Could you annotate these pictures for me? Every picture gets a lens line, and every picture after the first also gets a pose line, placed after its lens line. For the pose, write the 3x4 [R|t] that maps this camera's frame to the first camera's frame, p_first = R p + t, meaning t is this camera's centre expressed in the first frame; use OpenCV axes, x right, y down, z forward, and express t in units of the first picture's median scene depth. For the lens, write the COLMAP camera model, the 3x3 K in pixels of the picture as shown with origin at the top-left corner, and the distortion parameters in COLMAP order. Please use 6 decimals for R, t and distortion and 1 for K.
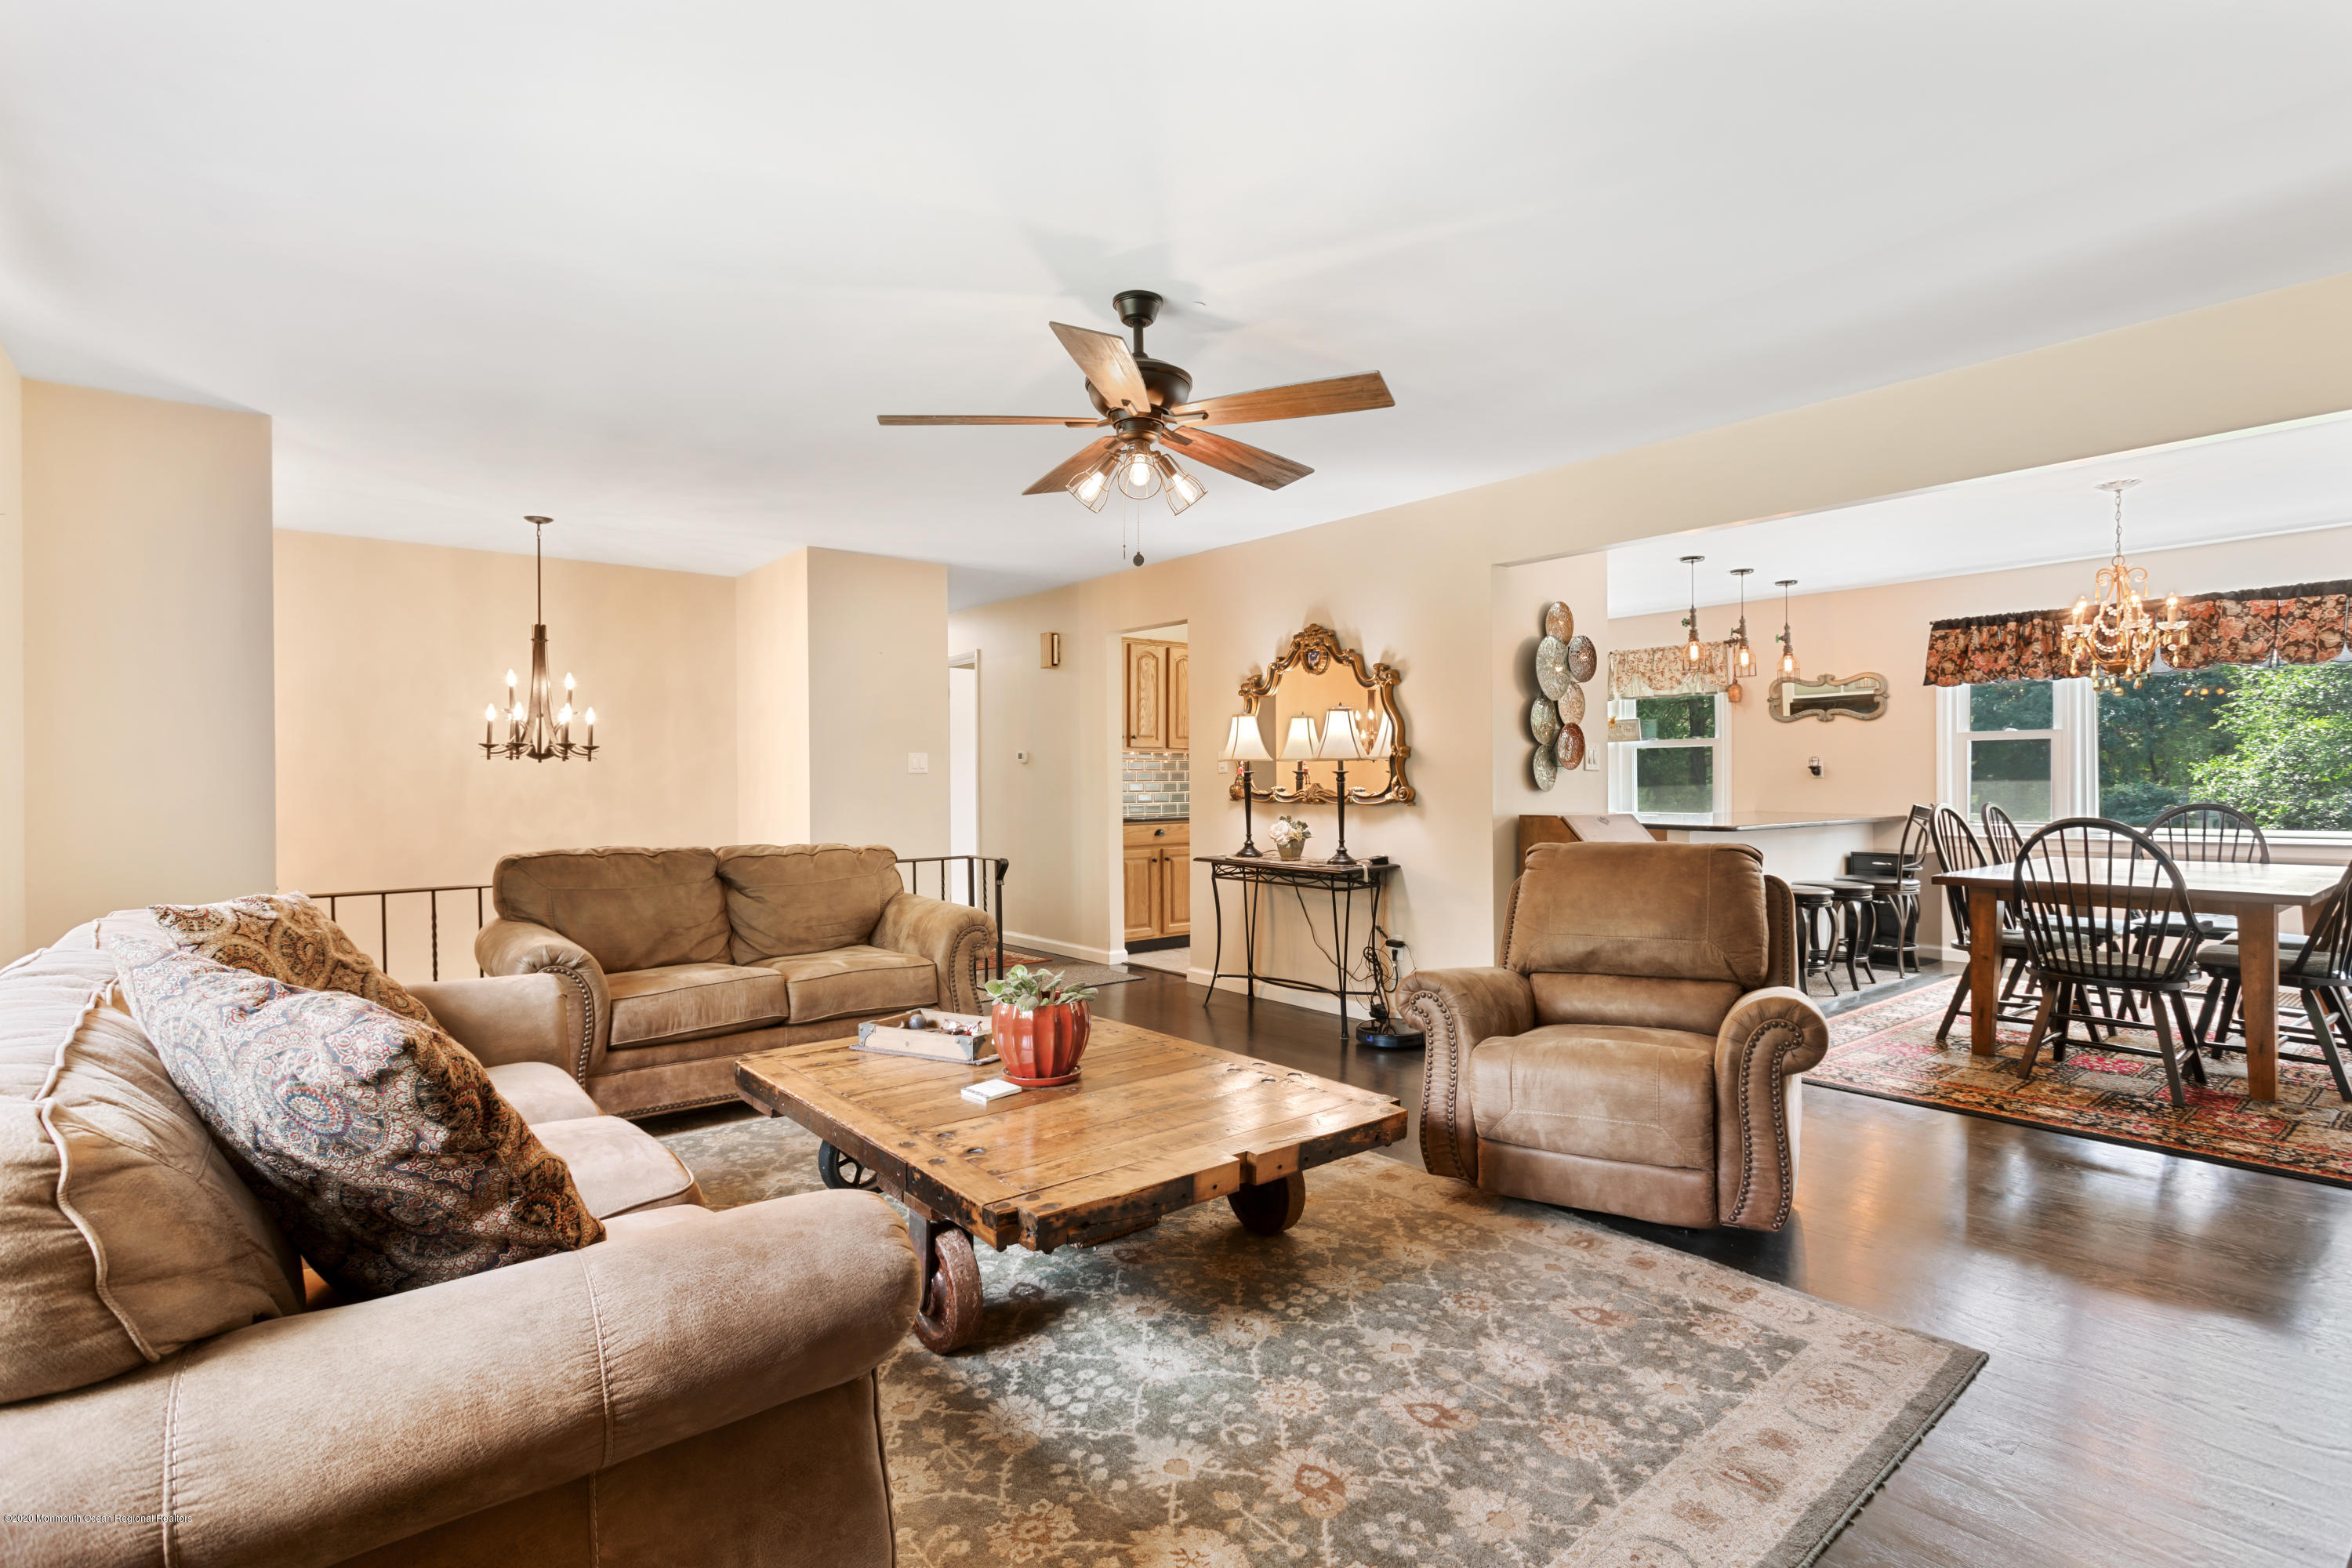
lens RADIAL K [[1136.3, 0, 1169.2], [0, 1136.3, 783.6], [0, 0, 1]] dist [0.006087, 0.000613]
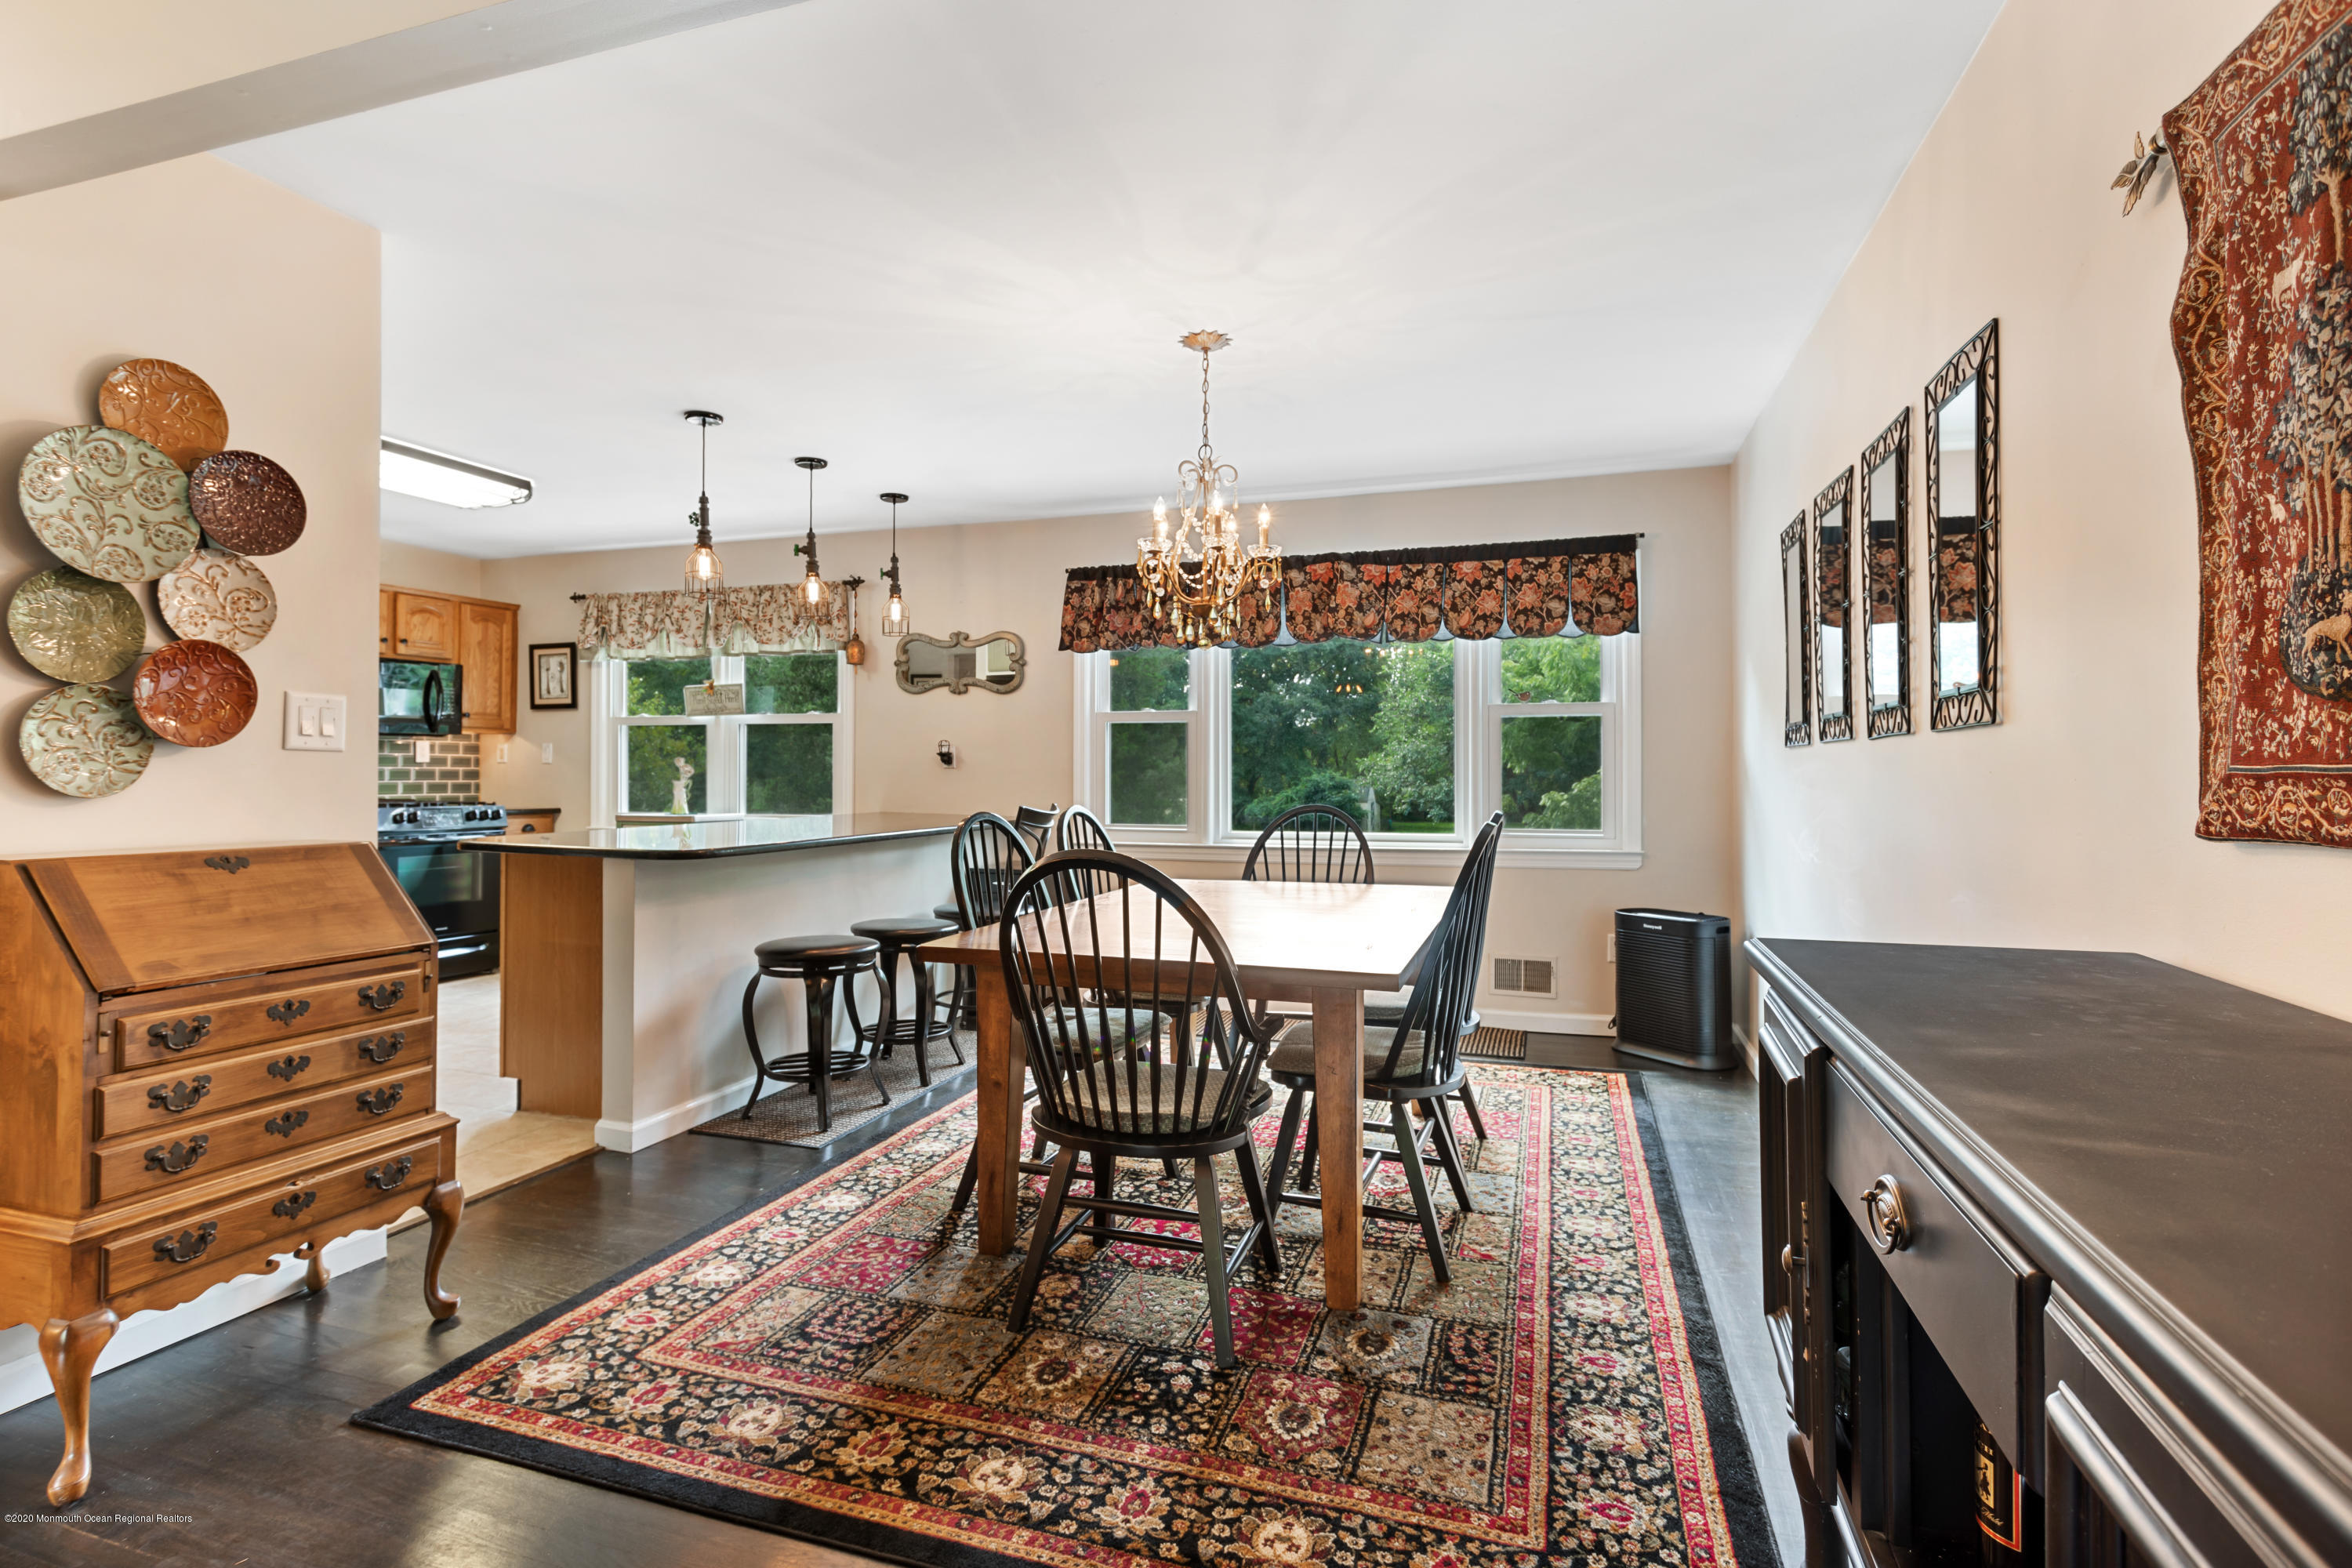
lens RADIAL K [[1136.3, 0, 1175.4], [0, 1136.3, 765.2], [0, 0, 1]] dist [0.006087, 0.000613]
pose [[0.842760, 0.007965, 0.538231, 0.318093], [-0.004594, 0.999961, -0.007604, -0.002011], [-0.538270, 0.003936, 0.842763, 0.308894]]
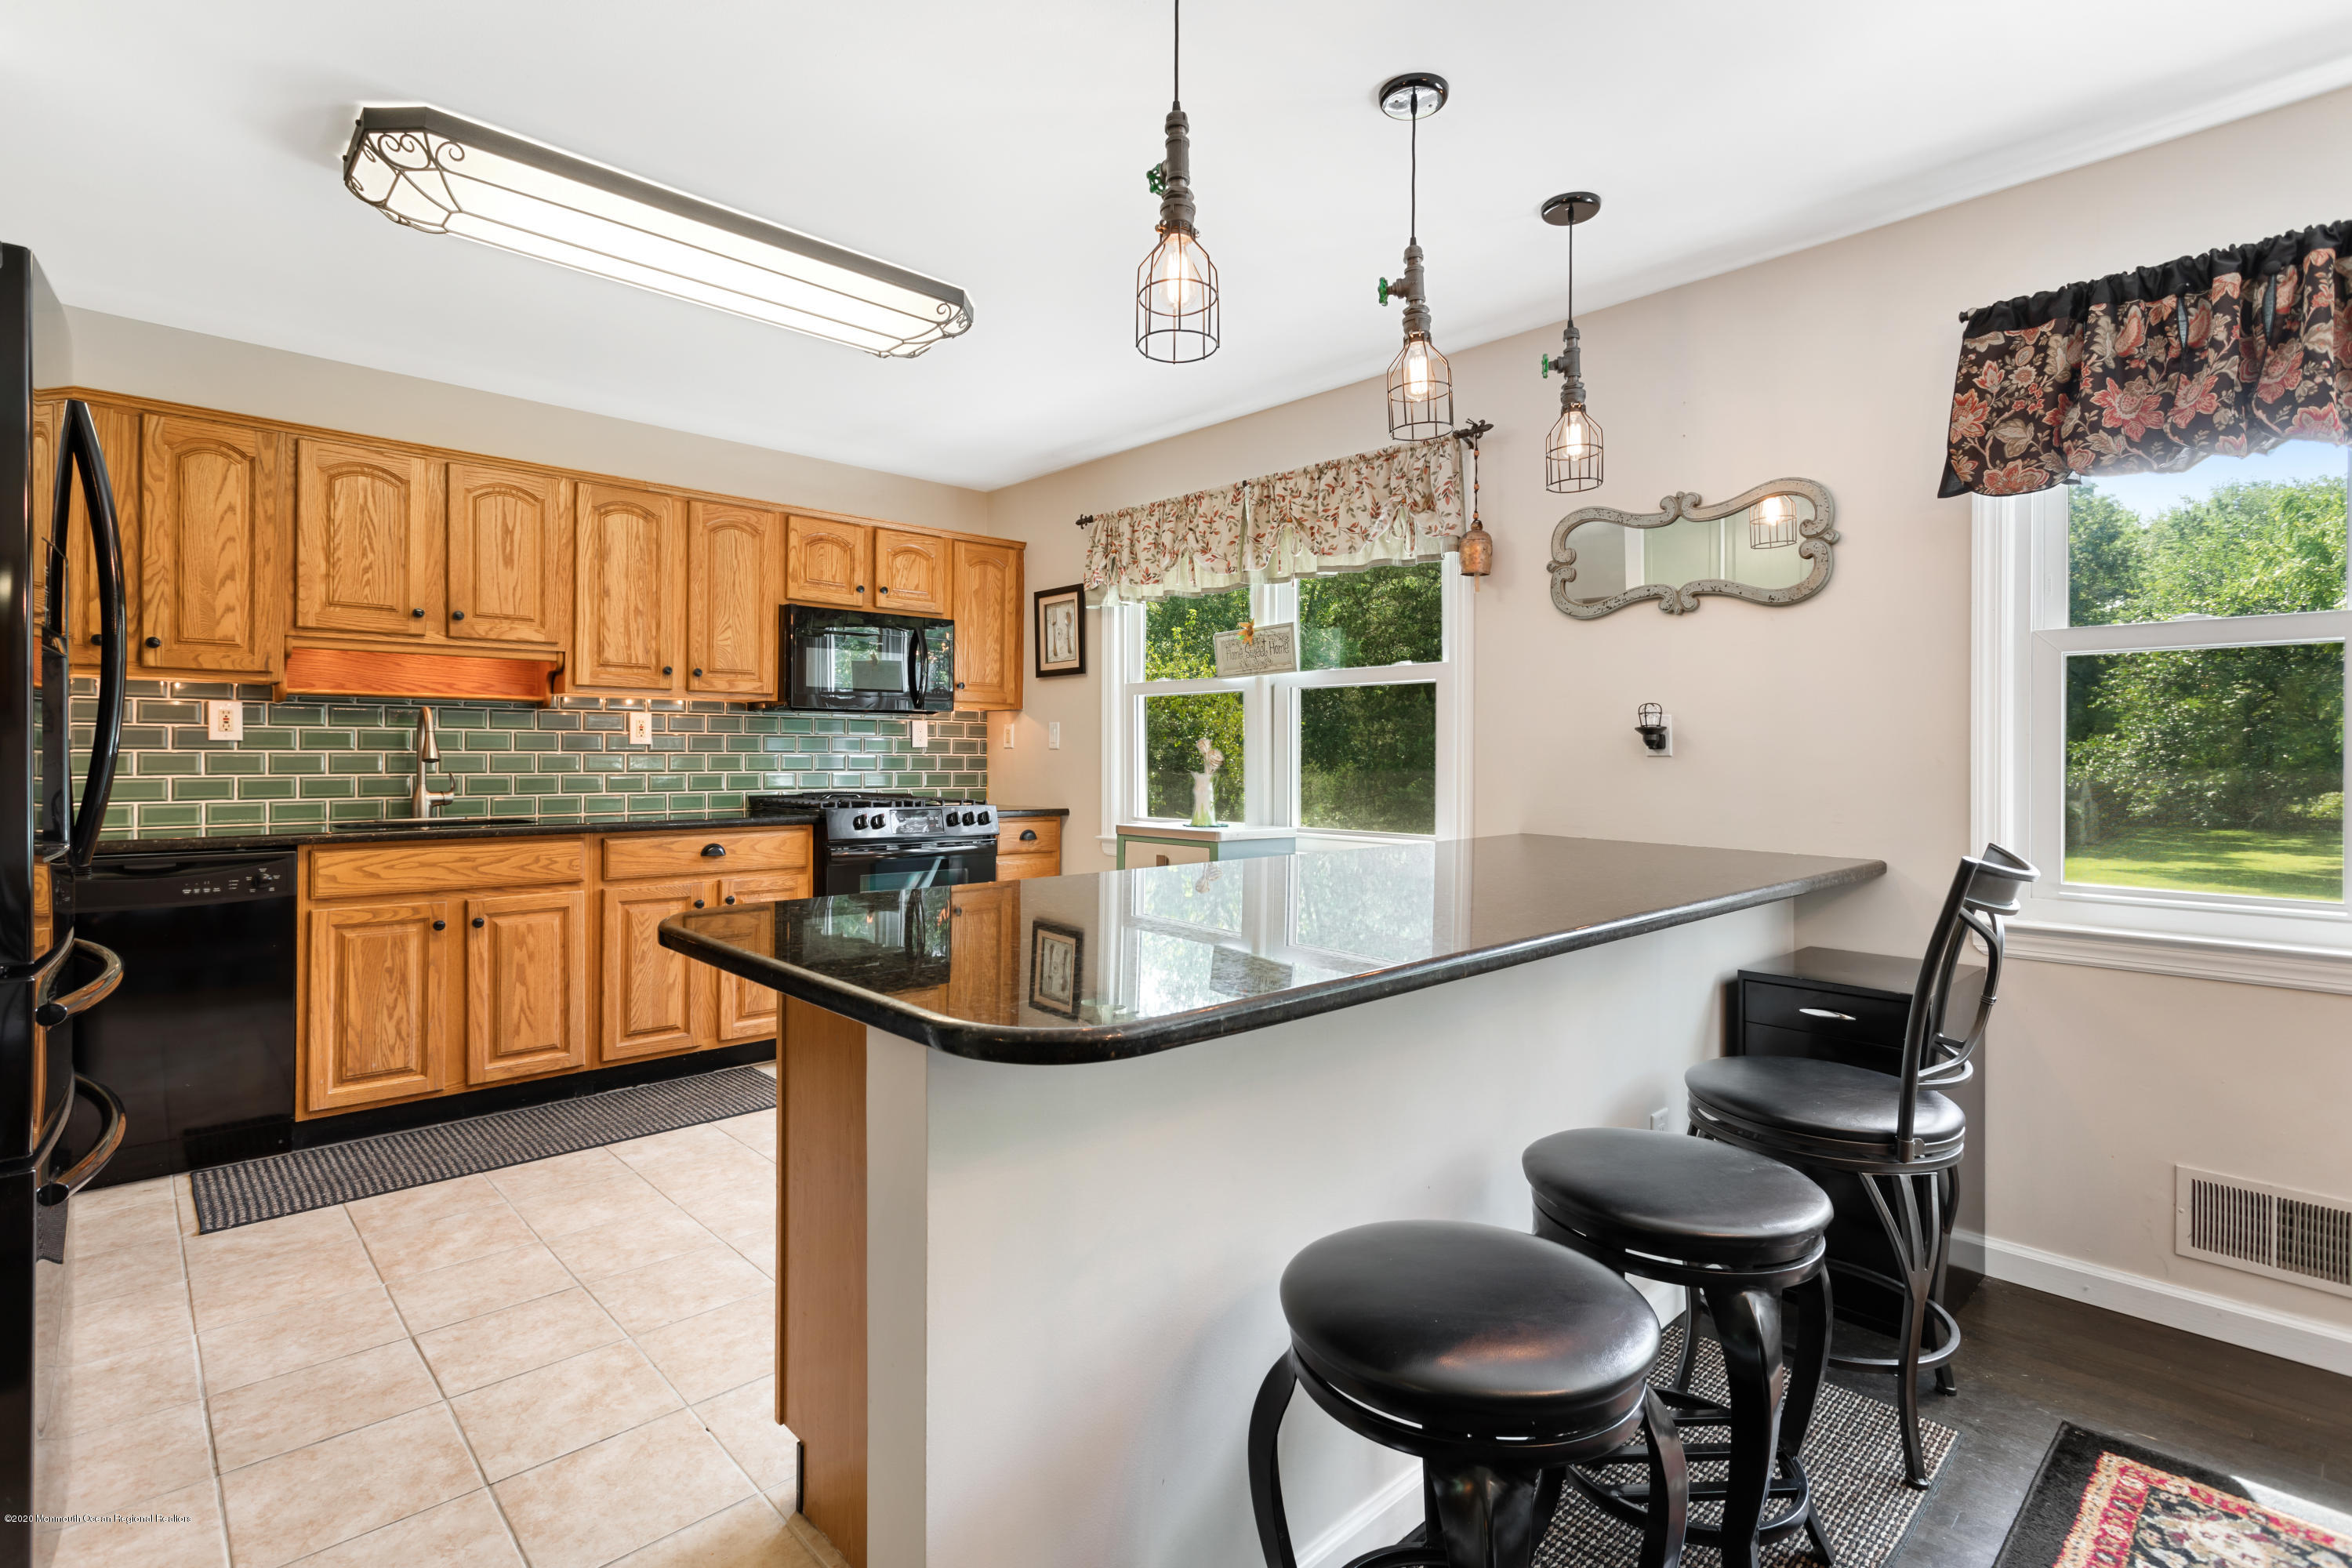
lens RADIAL K [[1136.3, 0, 1160.9], [0, 1136.3, 754.8], [0, 0, 1]] dist [0.006087, 0.000613]
pose [[0.997673, 0.007169, 0.067806, 0.407134], [-0.007125, 0.999974, -0.000882, -0.004345], [-0.067810, 0.000397, 0.997698, 0.679611]]
